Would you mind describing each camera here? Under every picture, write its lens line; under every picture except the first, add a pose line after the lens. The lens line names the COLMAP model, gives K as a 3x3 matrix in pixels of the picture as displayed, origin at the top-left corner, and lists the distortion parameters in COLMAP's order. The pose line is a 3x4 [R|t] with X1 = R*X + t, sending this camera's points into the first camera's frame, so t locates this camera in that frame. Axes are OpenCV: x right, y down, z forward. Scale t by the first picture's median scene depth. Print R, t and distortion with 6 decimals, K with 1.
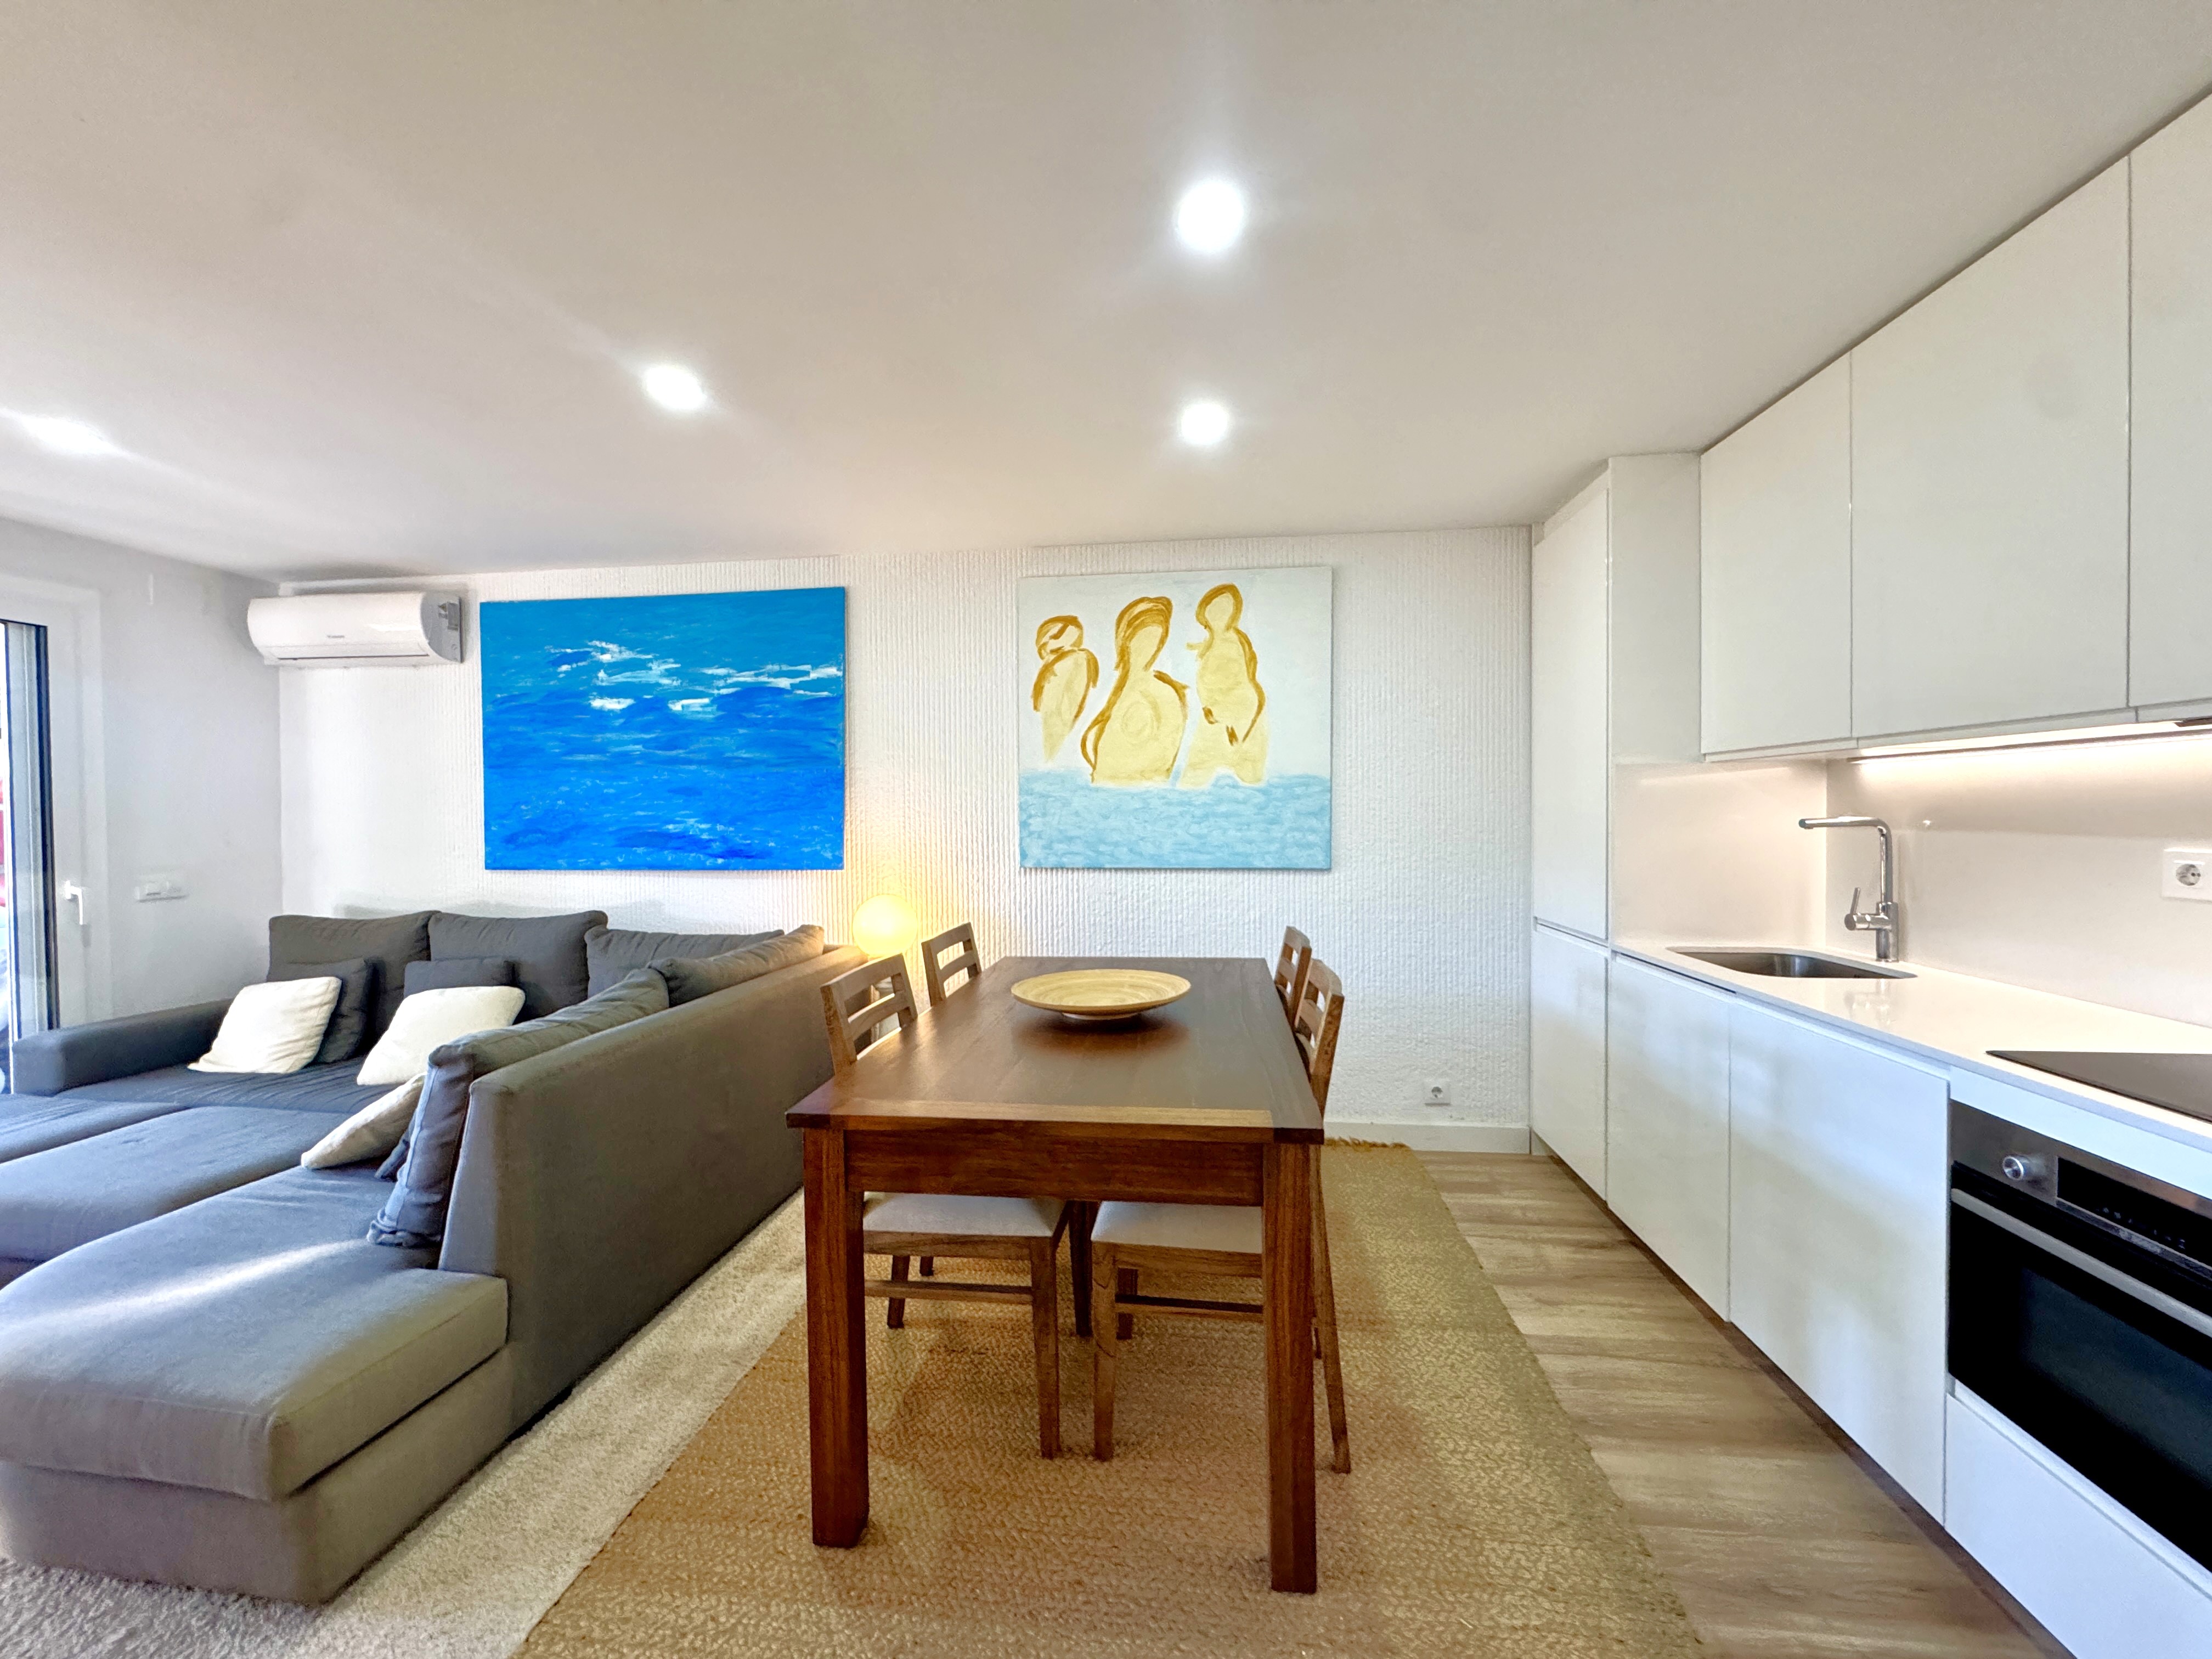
lens RADIAL K [[883.6, 0, 1103.4], [0, 883.6, 826.7], [0, 0, 1]] dist [-0.006151, 0.001283]
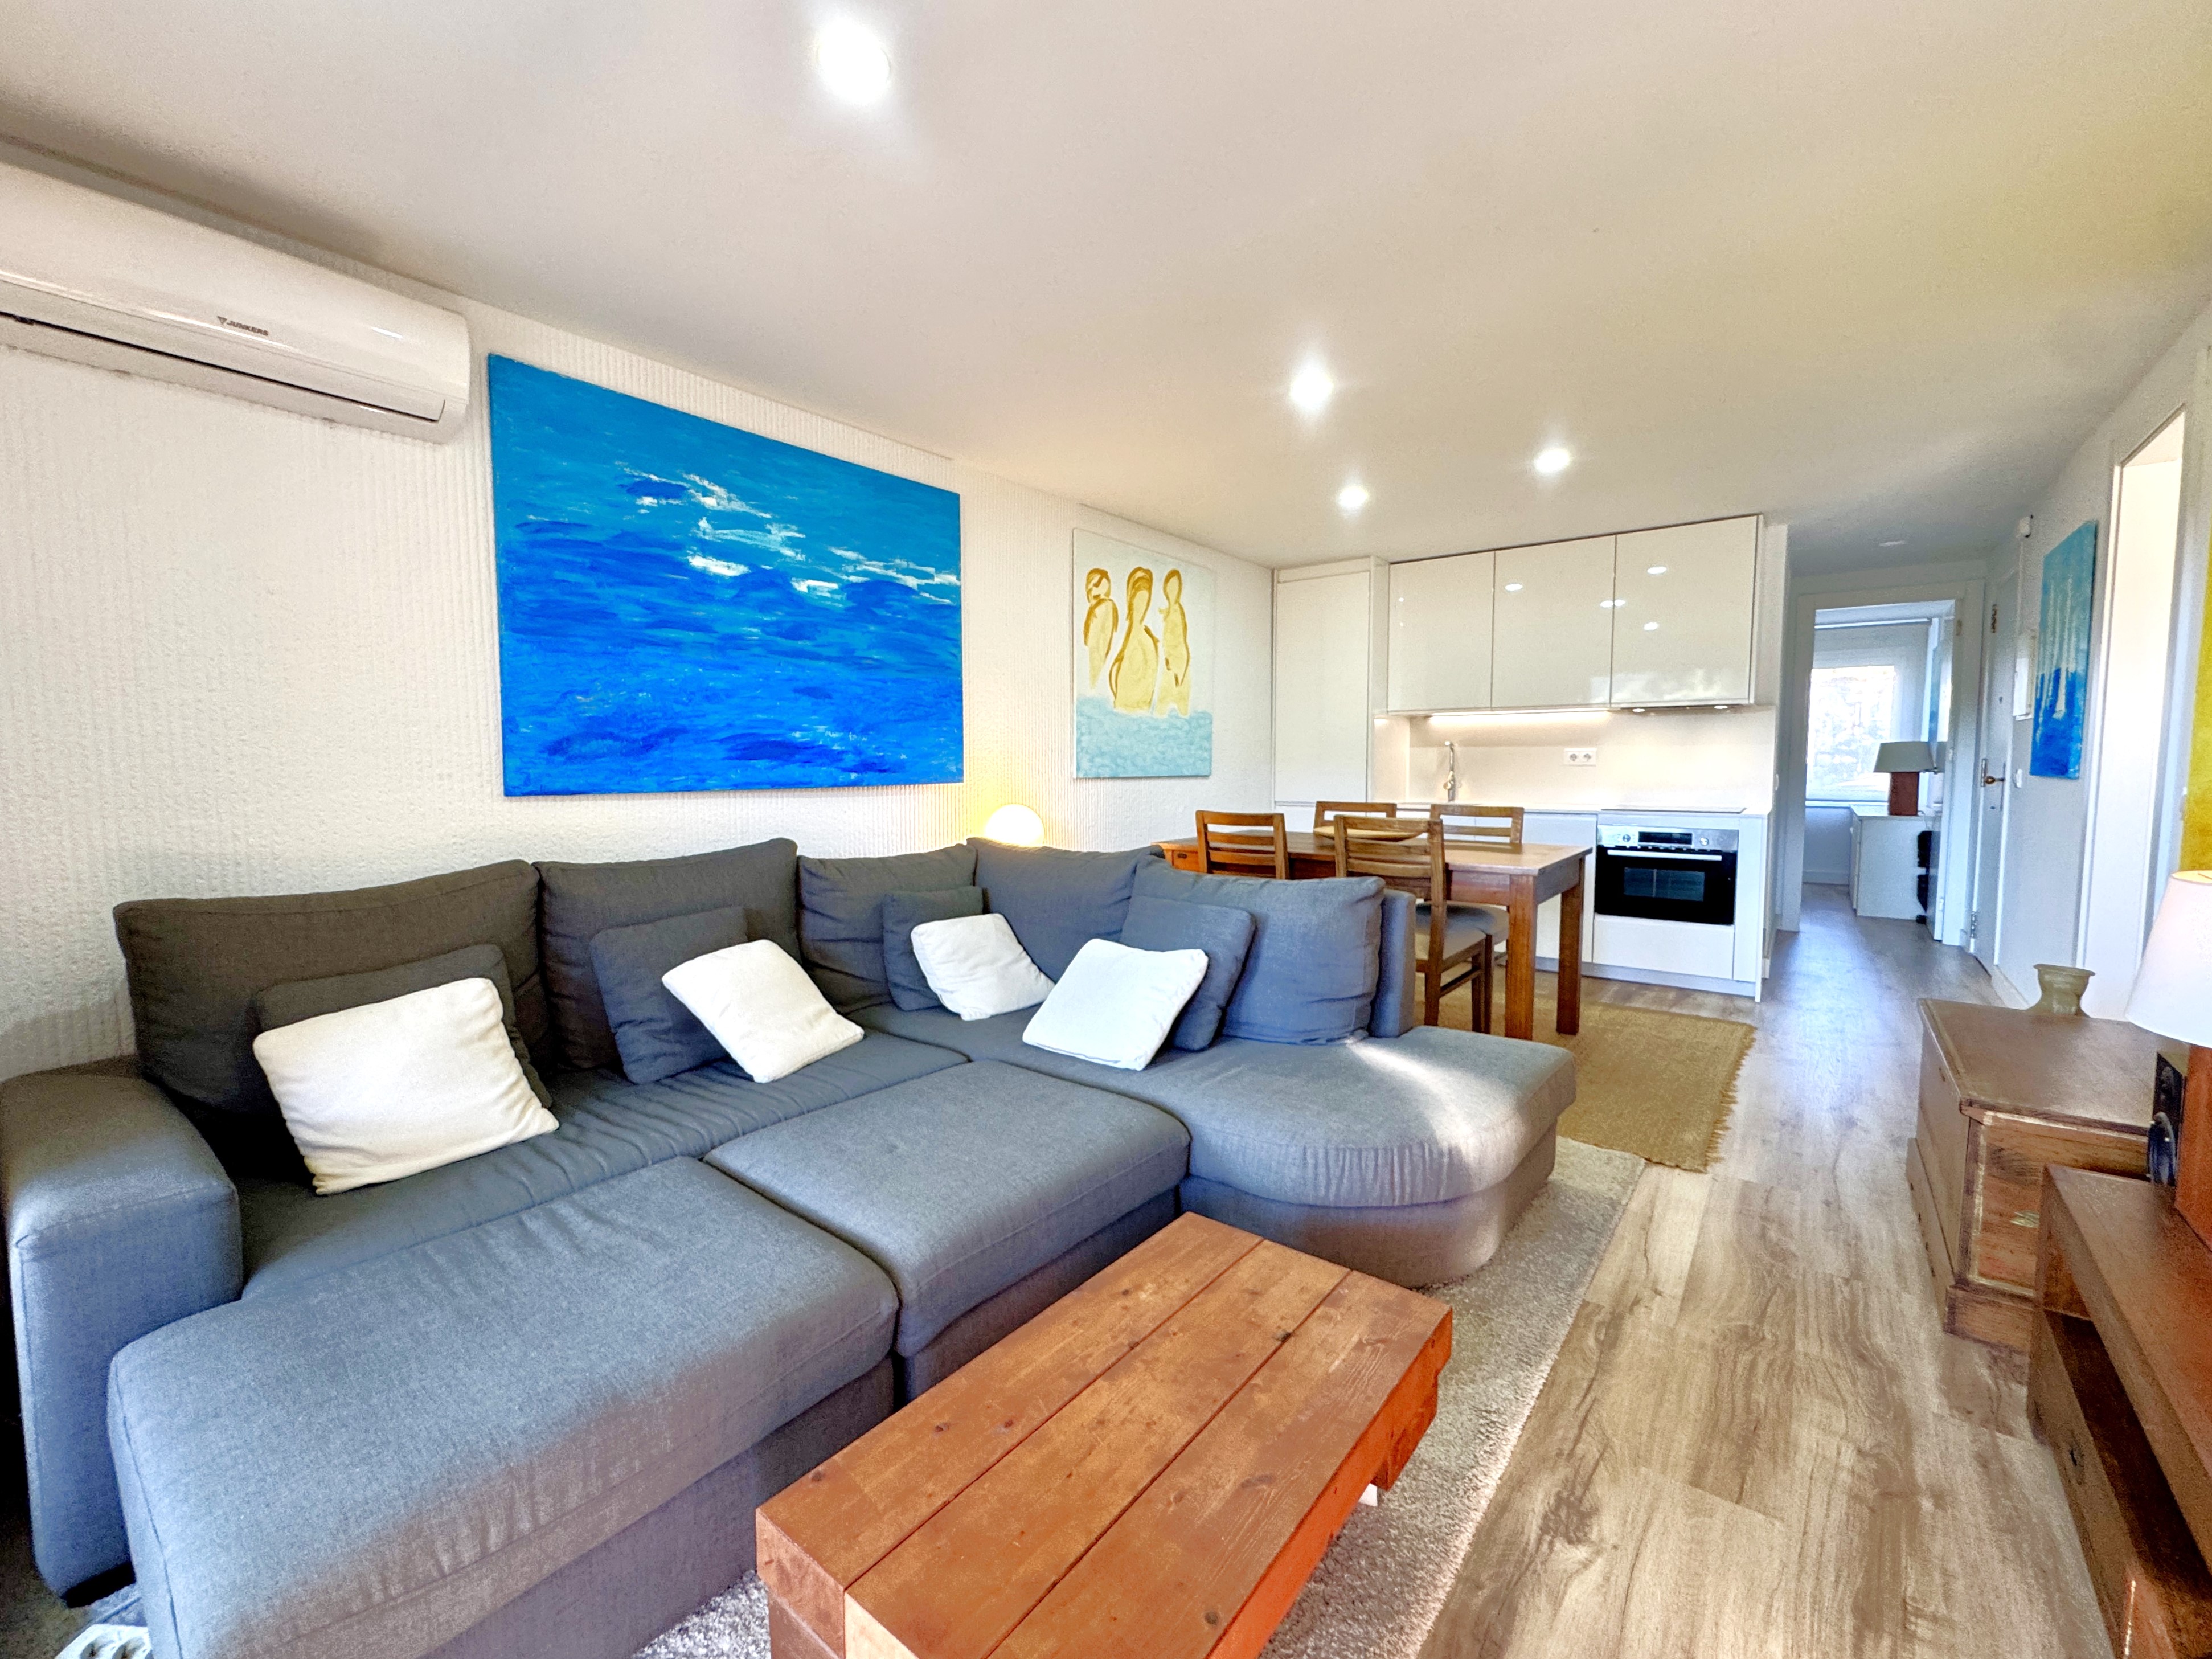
lens RADIAL K [[883.6, 0, 1094.1], [0, 883.6, 844.0], [0, 0, 1]] dist [-0.006151, 0.001283]
pose [[0.535255, -0.074491, 0.841399, -1.122206], [0.011954, 0.996672, 0.080633, 0.041315], [-0.844606, -0.033101, 0.534364, 0.351276]]
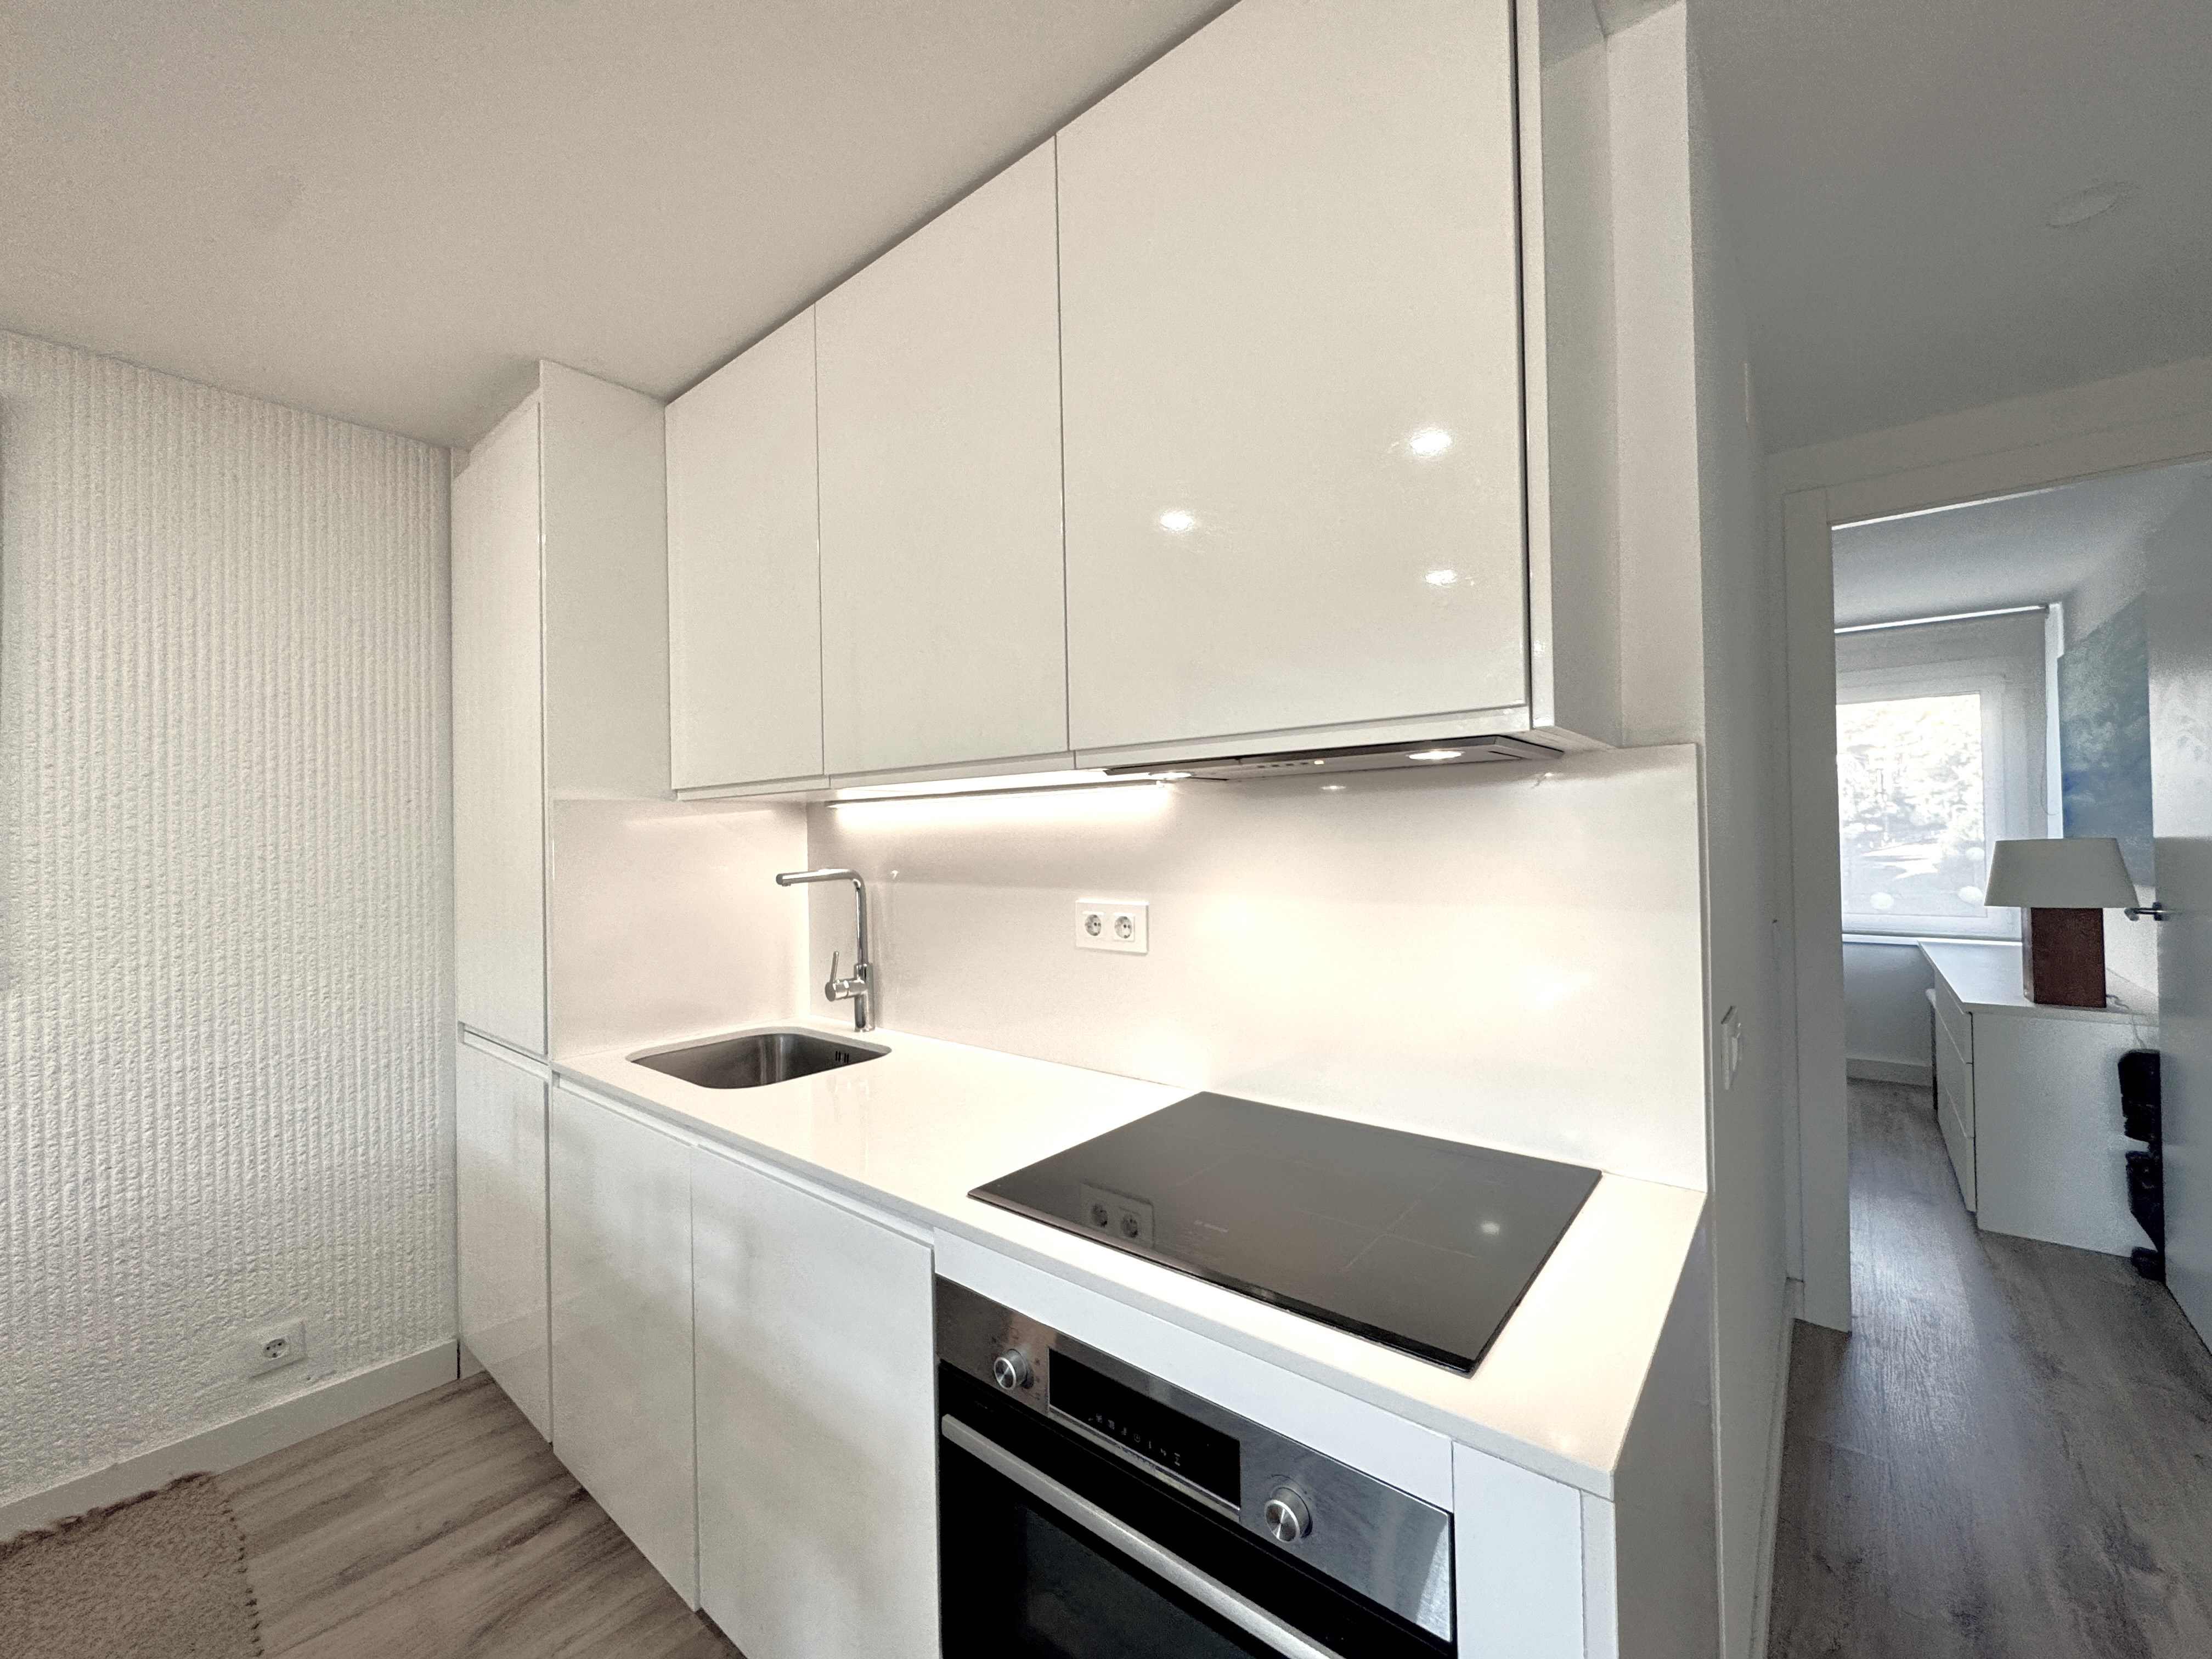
lens RADIAL K [[883.6, 0, 1106.9], [0, 883.6, 831.1], [0, 0, 1]] dist [-0.006151, 0.001283]
pose [[0.544455, 0.005561, 0.838772, 0.182383], [0.027741, 0.999312, -0.024632, -0.013217], [-0.838331, 0.036679, 0.543926, 0.200684]]
